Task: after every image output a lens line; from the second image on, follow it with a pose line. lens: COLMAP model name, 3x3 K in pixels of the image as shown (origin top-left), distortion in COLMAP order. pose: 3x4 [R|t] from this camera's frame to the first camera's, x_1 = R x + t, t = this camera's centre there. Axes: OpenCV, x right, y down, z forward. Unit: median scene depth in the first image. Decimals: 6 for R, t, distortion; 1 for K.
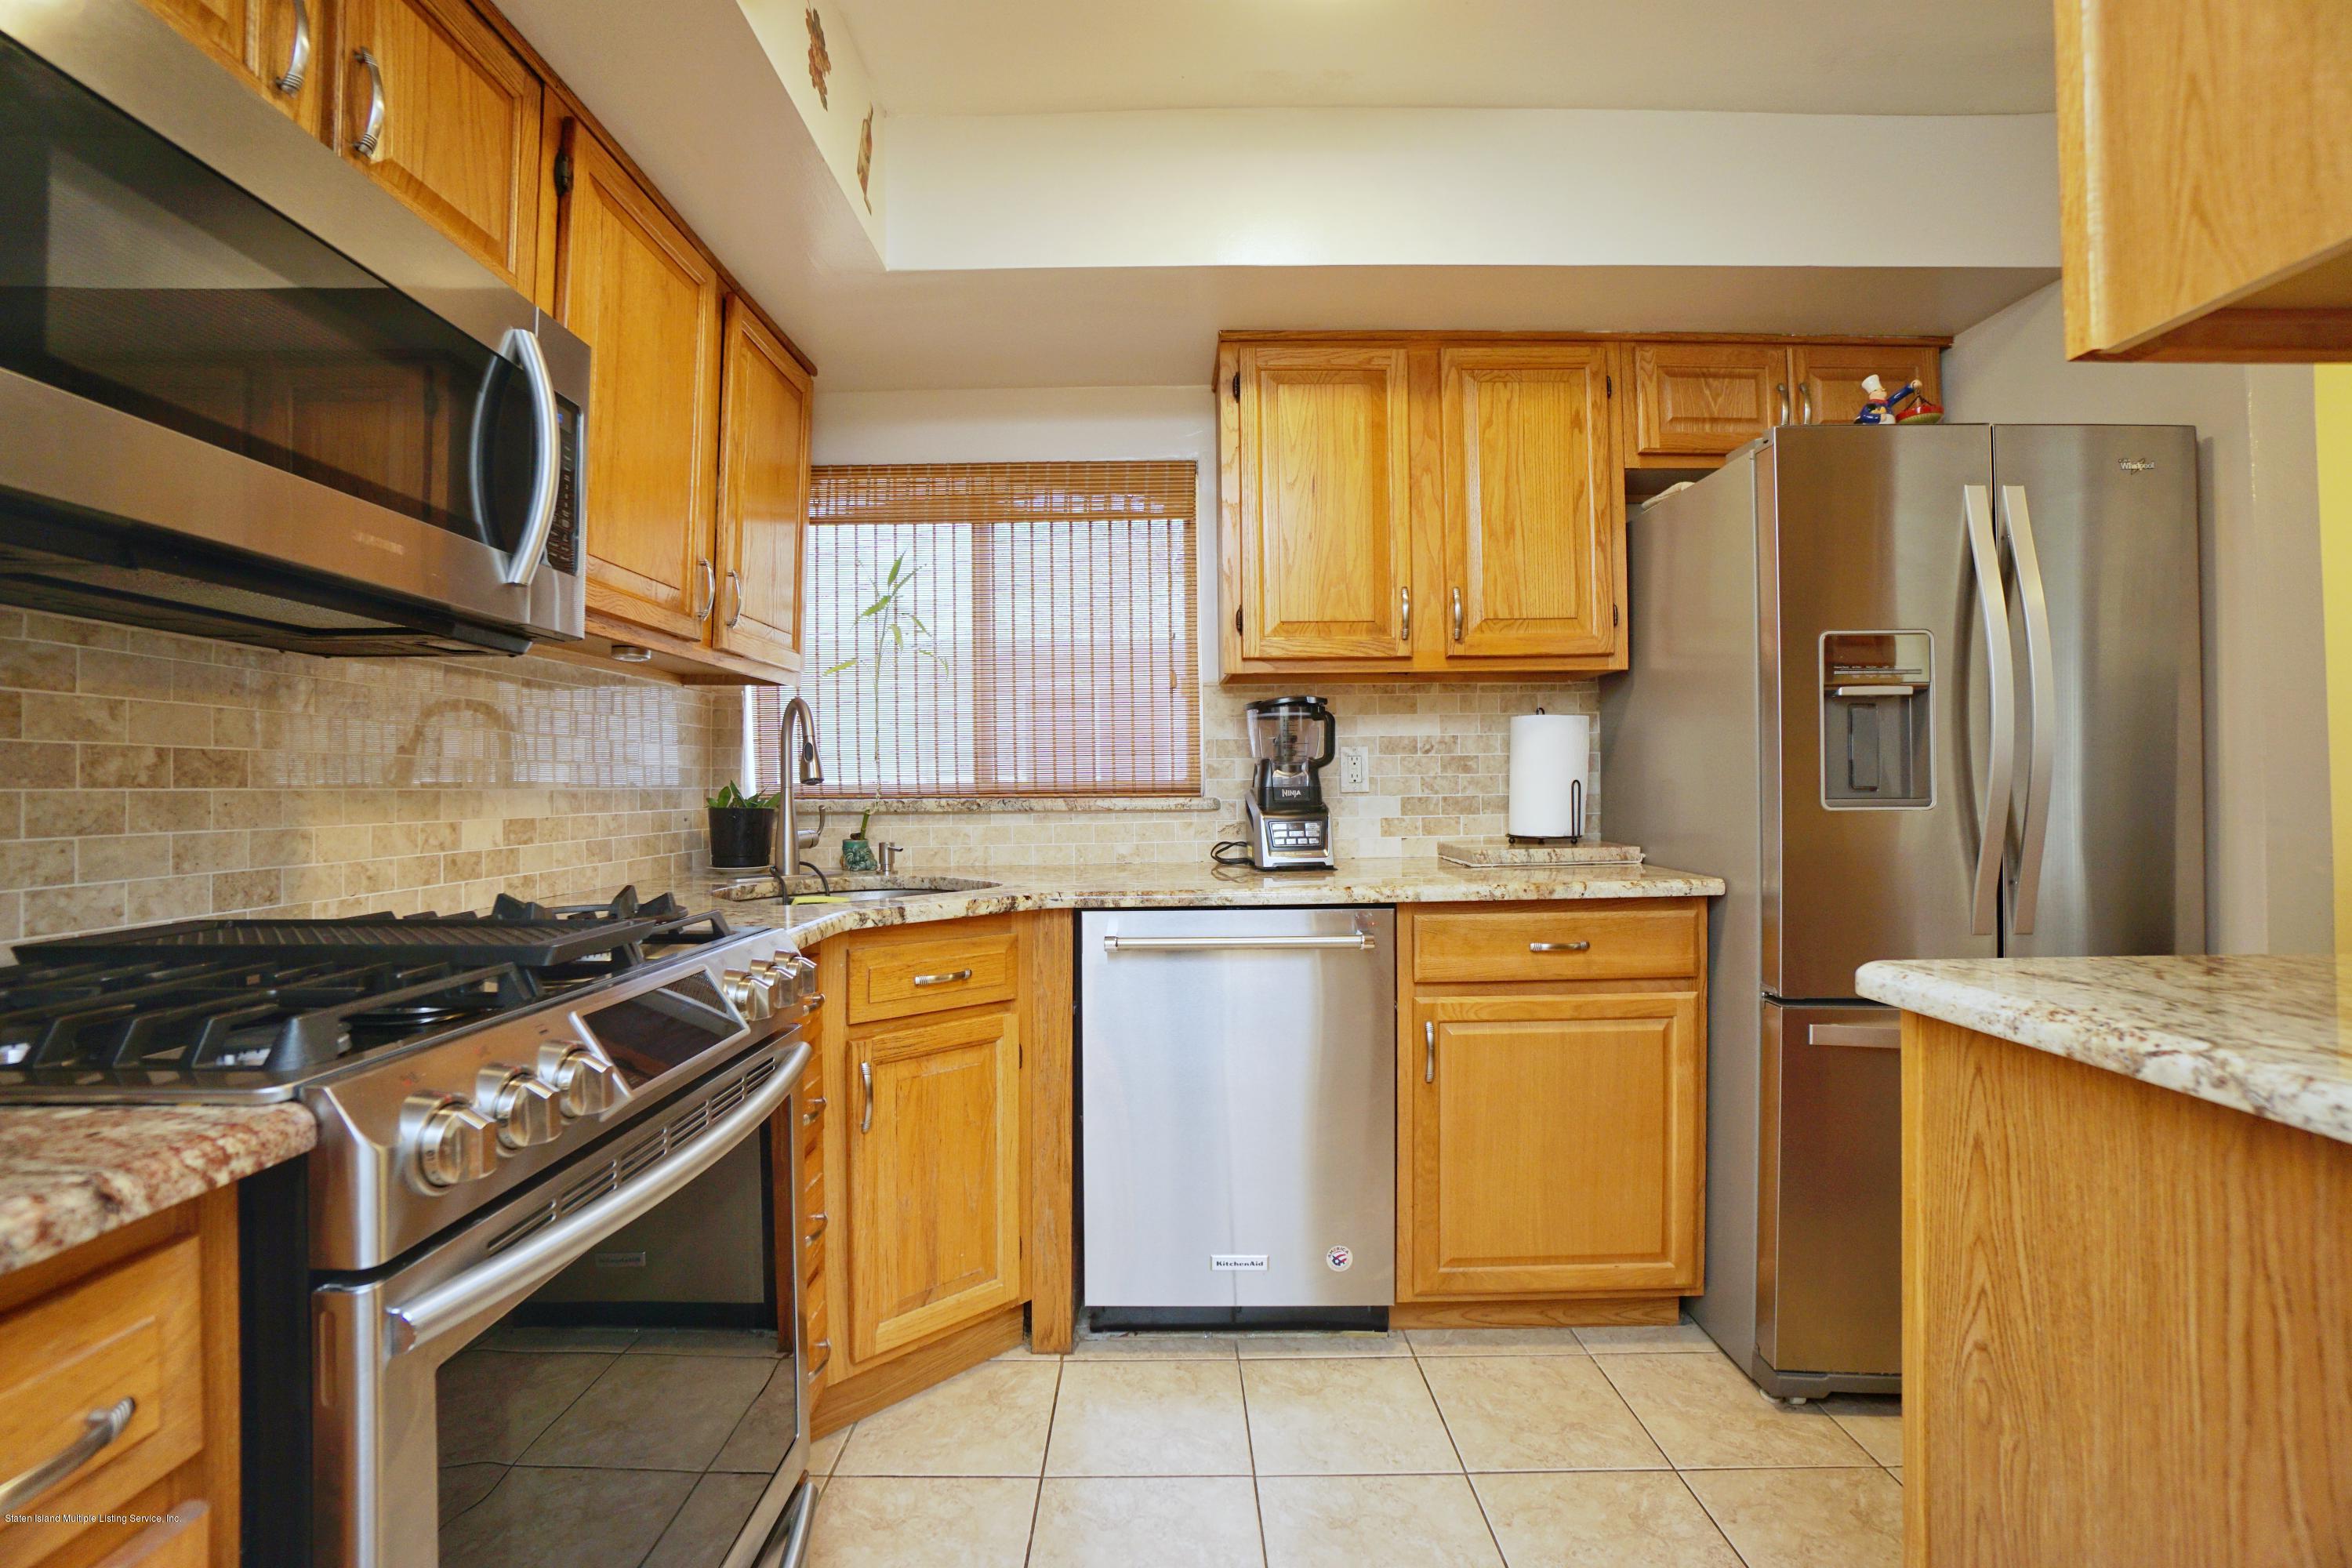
lens RADIAL K [[1055.2, 0, 1168.1], [0, 1055.2, 776.2], [0, 0, 1]] dist [-0.071942, 0.028814]
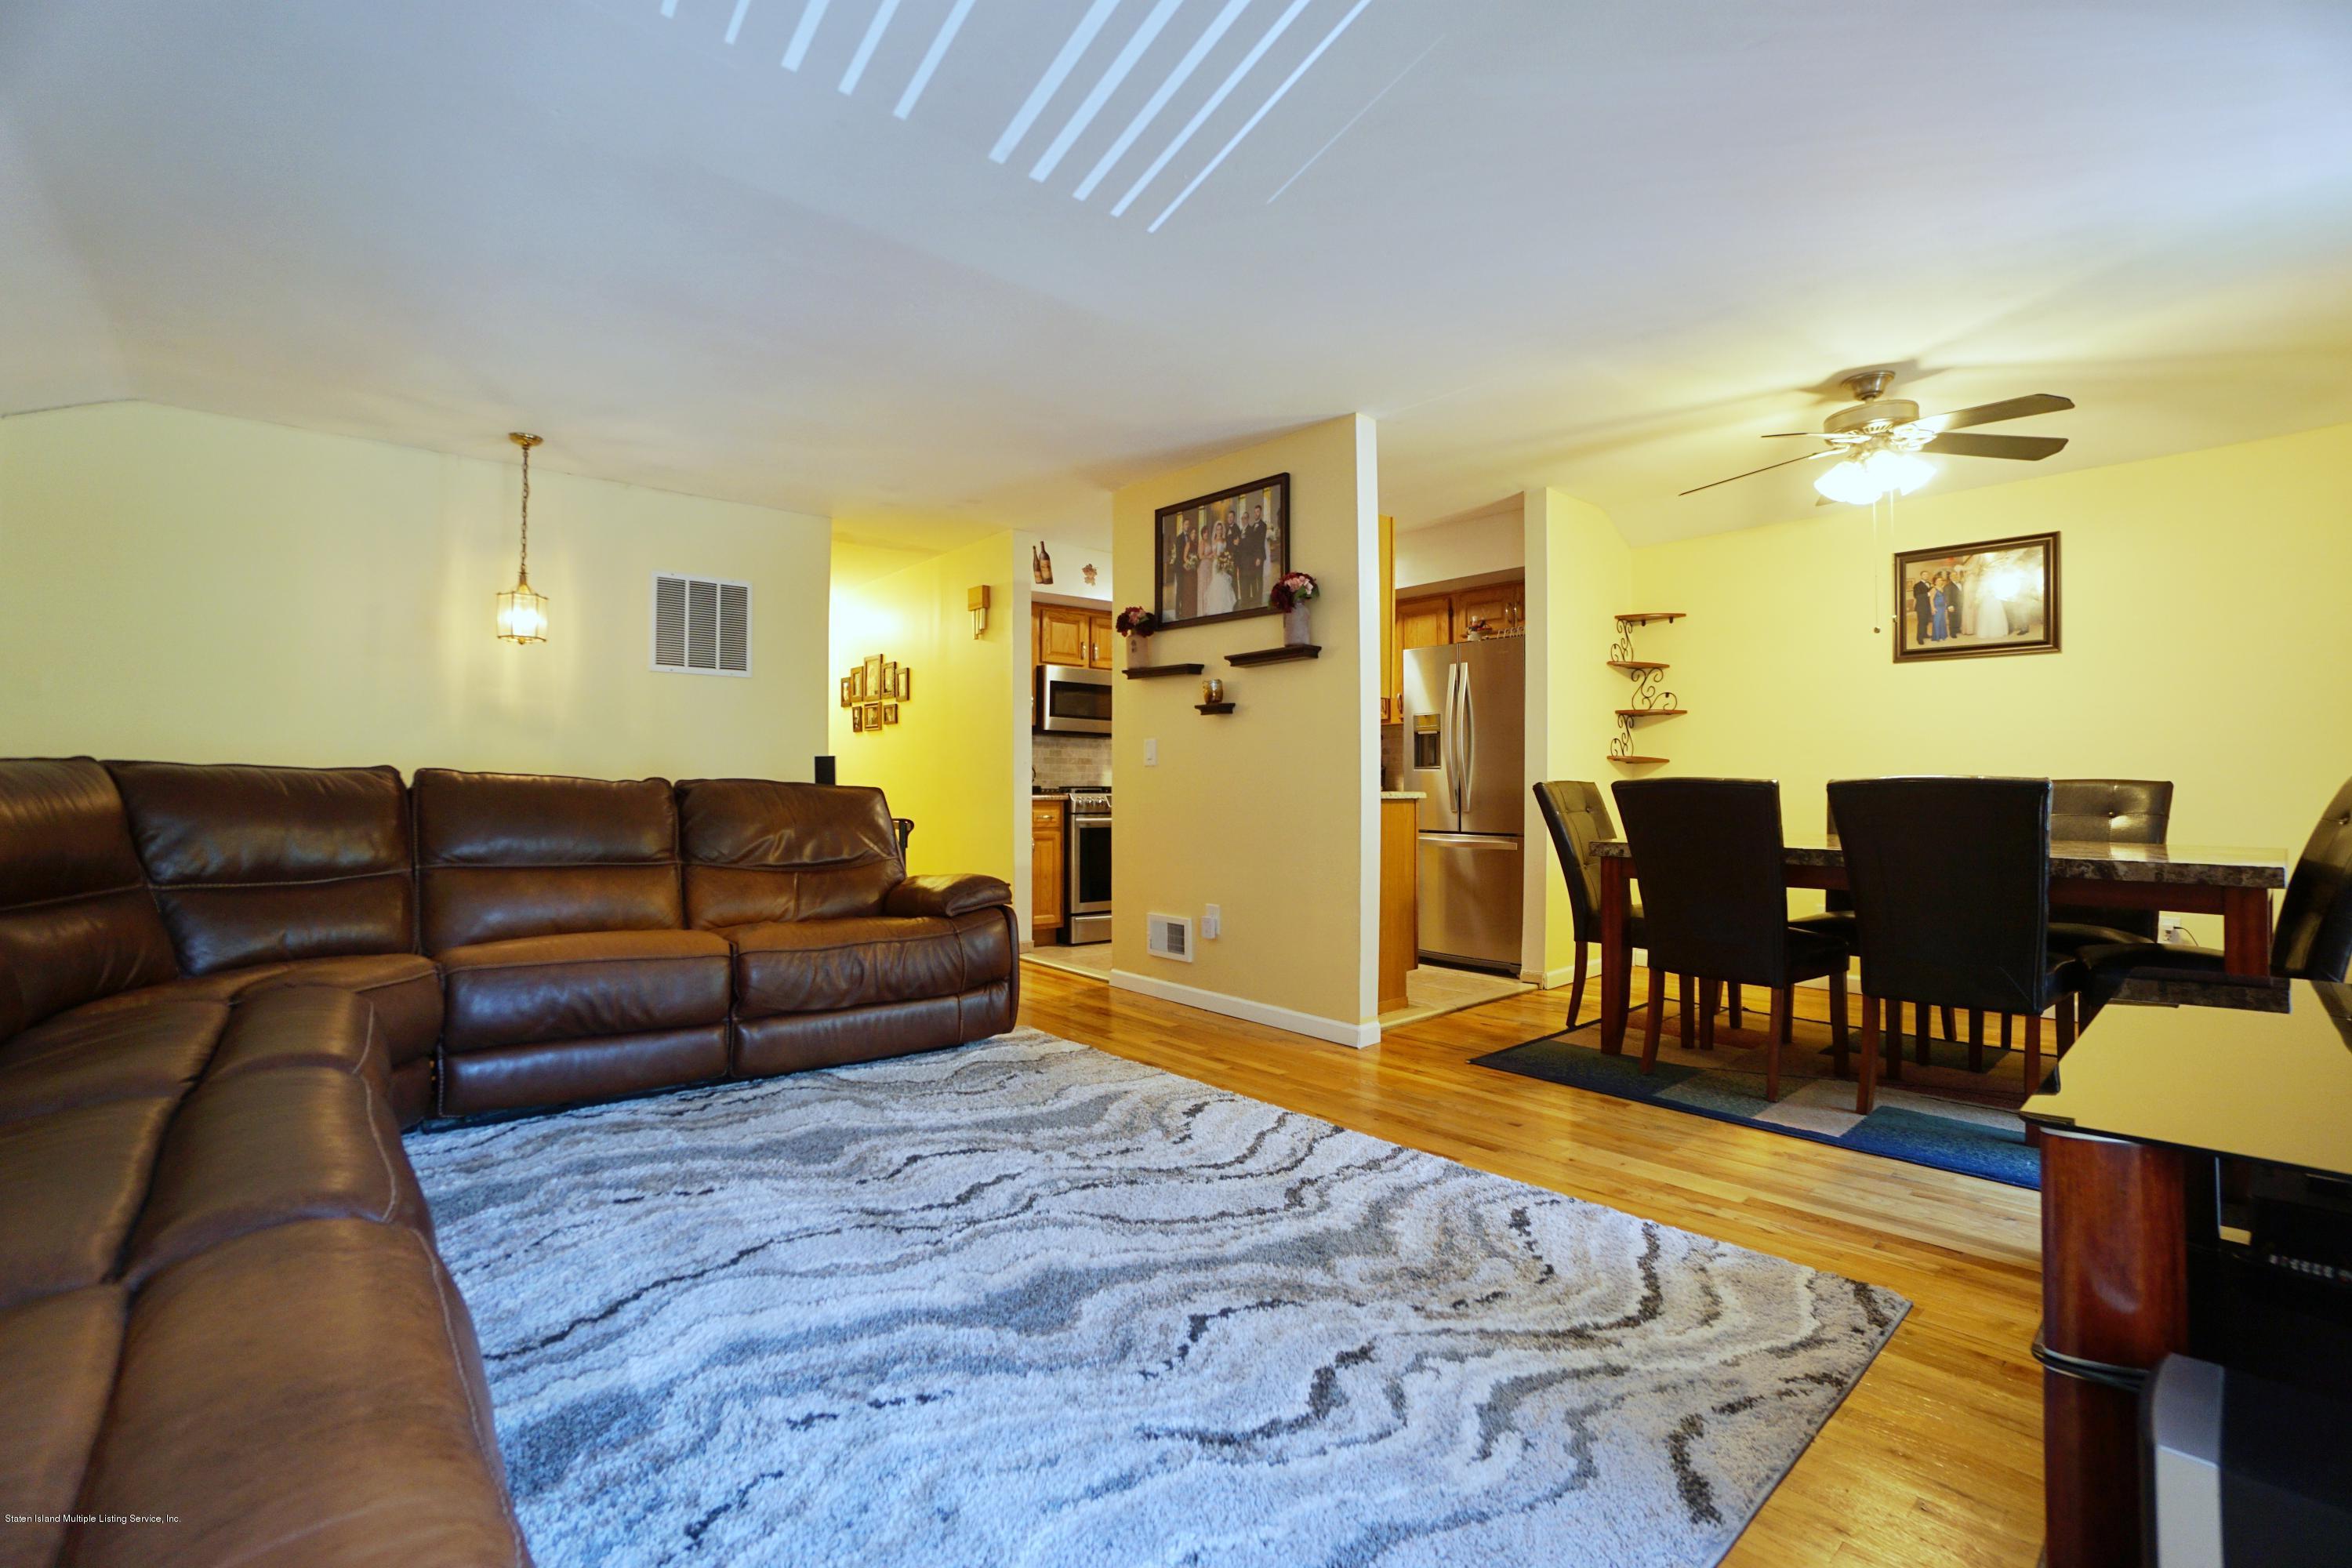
lens RADIAL K [[1055.2, 0, 1168.1], [0, 1055.2, 776.2], [0, 0, 1]] dist [-0.071942, 0.028814]
pose [[0.673480, 0.002829, -0.739200, 2.529931], [0.002023, 0.999982, 0.005670, 0.034098], [0.739203, -0.005314, 0.673462, -1.777274]]
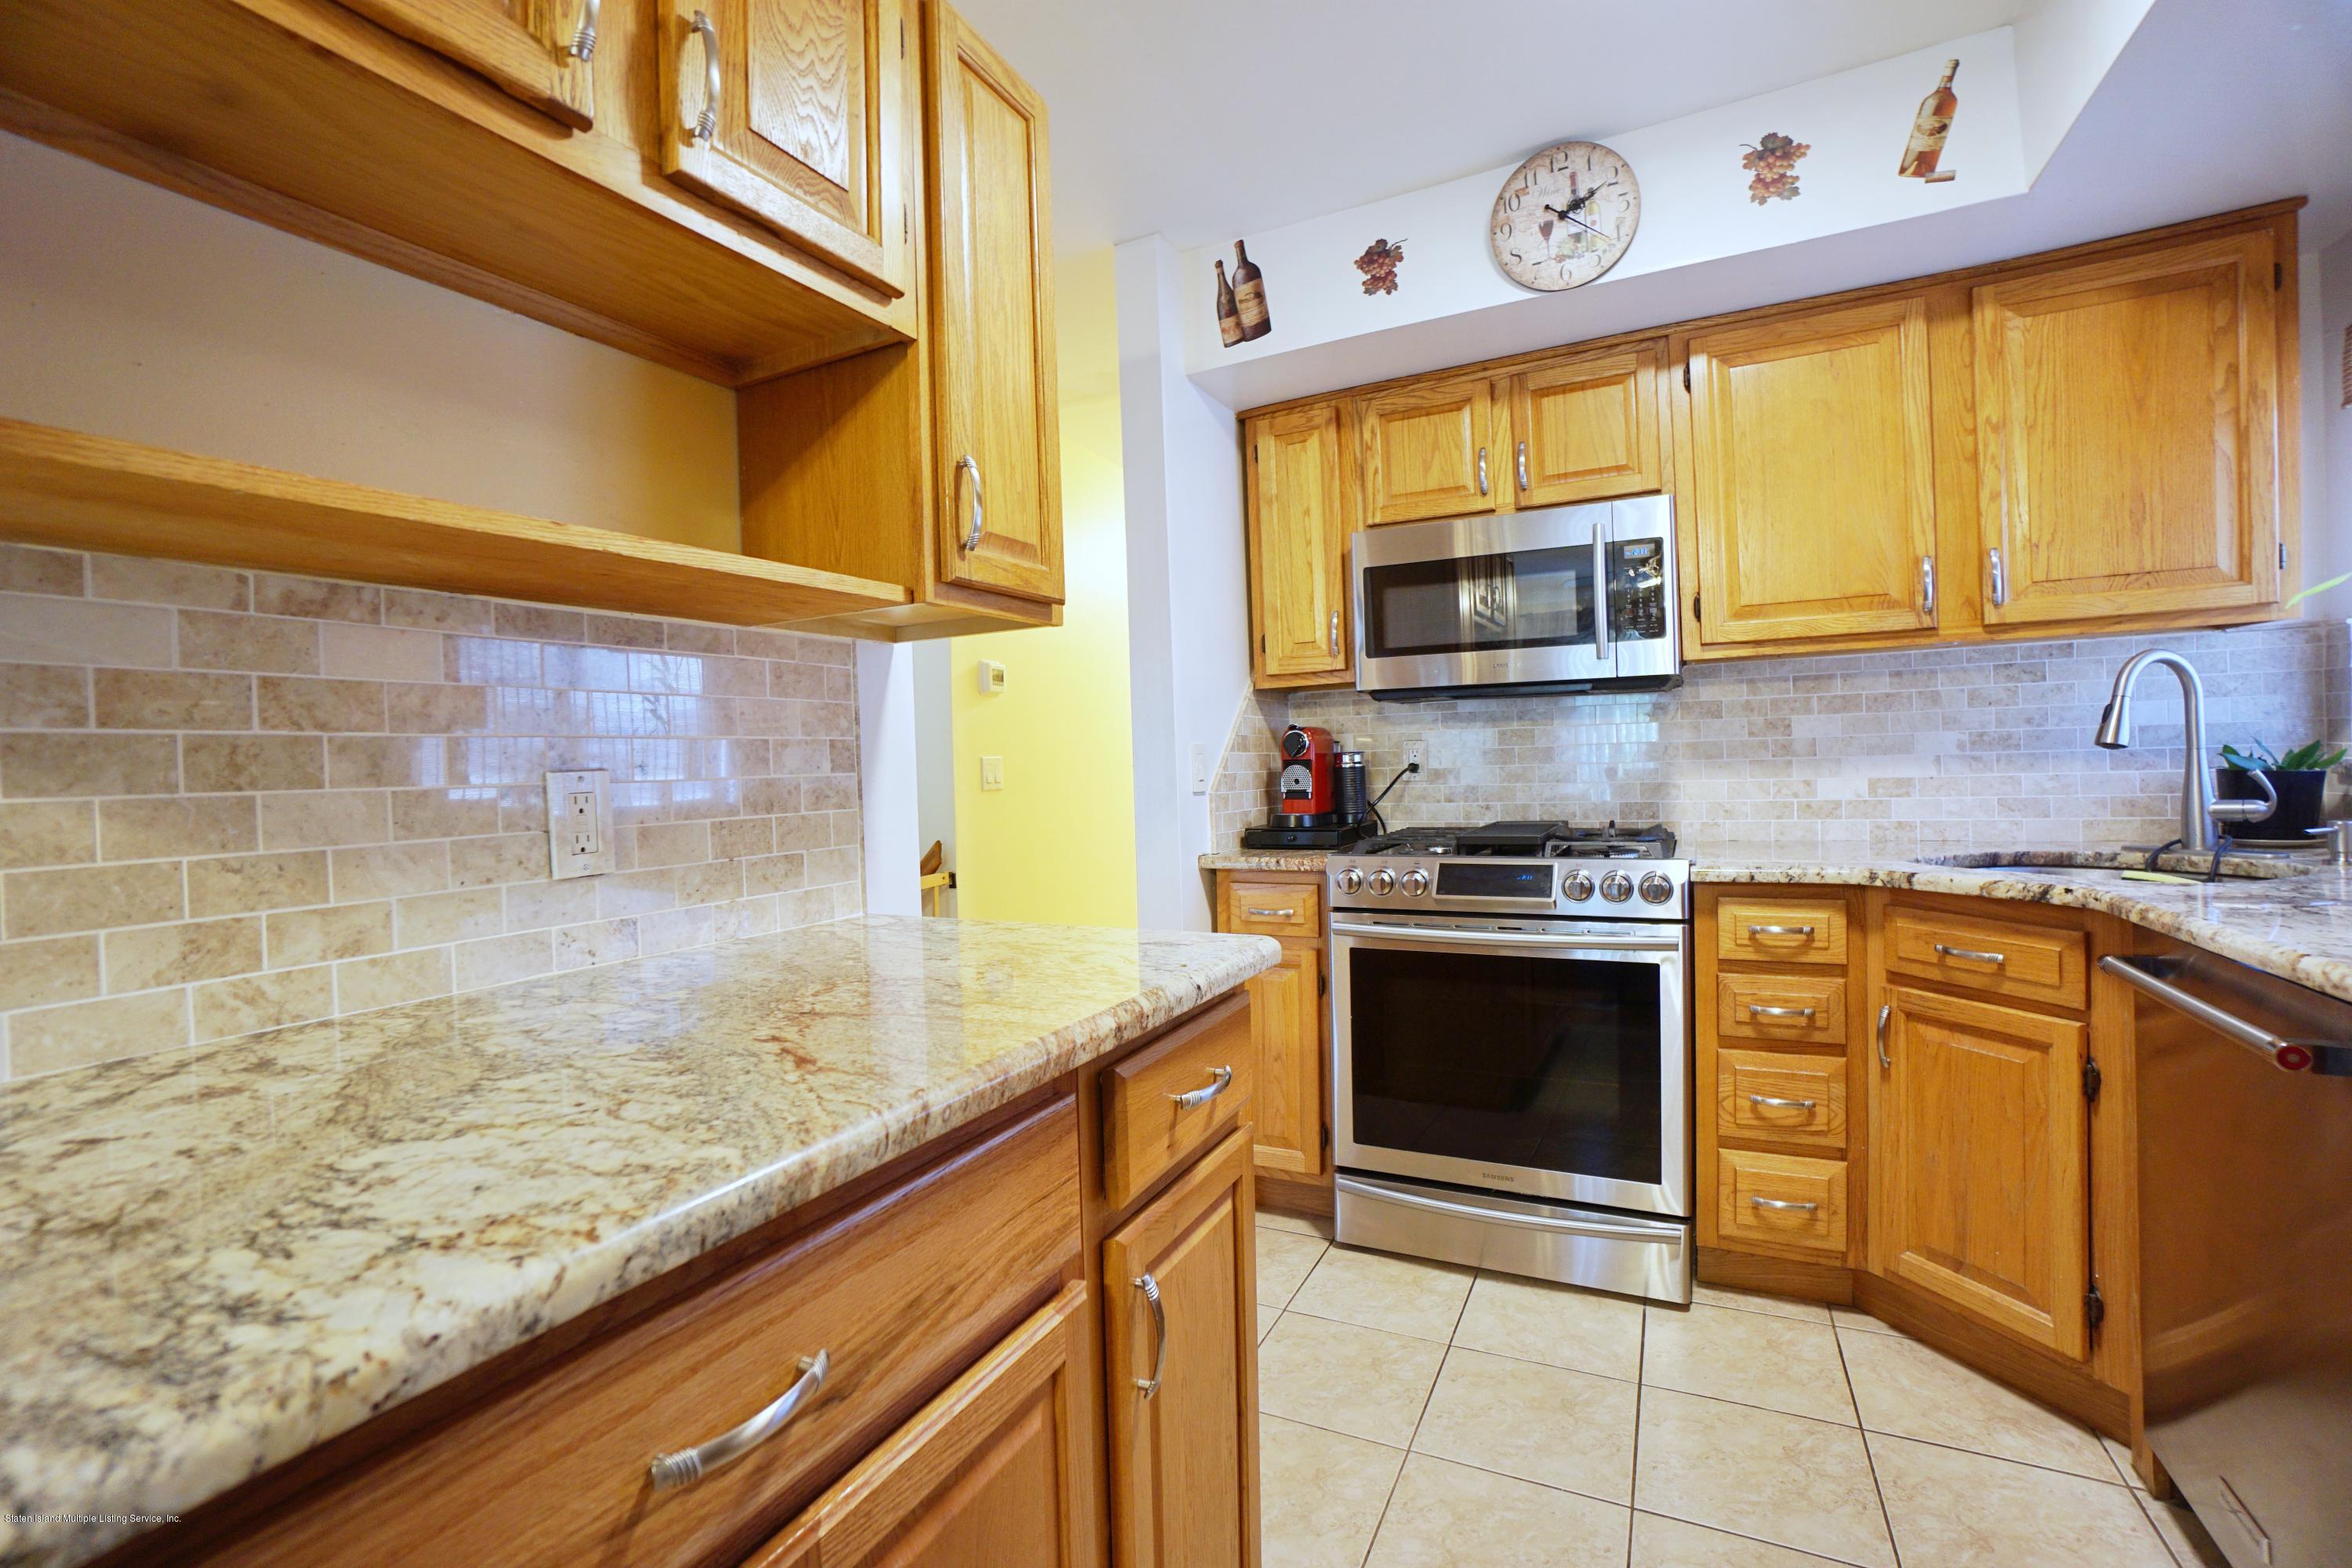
lens RADIAL K [[1055.2, 0, 1168.1], [0, 1055.2, 776.2], [0, 0, 1]] dist [-0.071942, 0.028814]
pose [[-0.431895, 0.033584, -0.901299, 1.004992], [0.044379, 0.998887, 0.015955, -0.023792], [0.900832, -0.033108, -0.432904, 0.776688]]
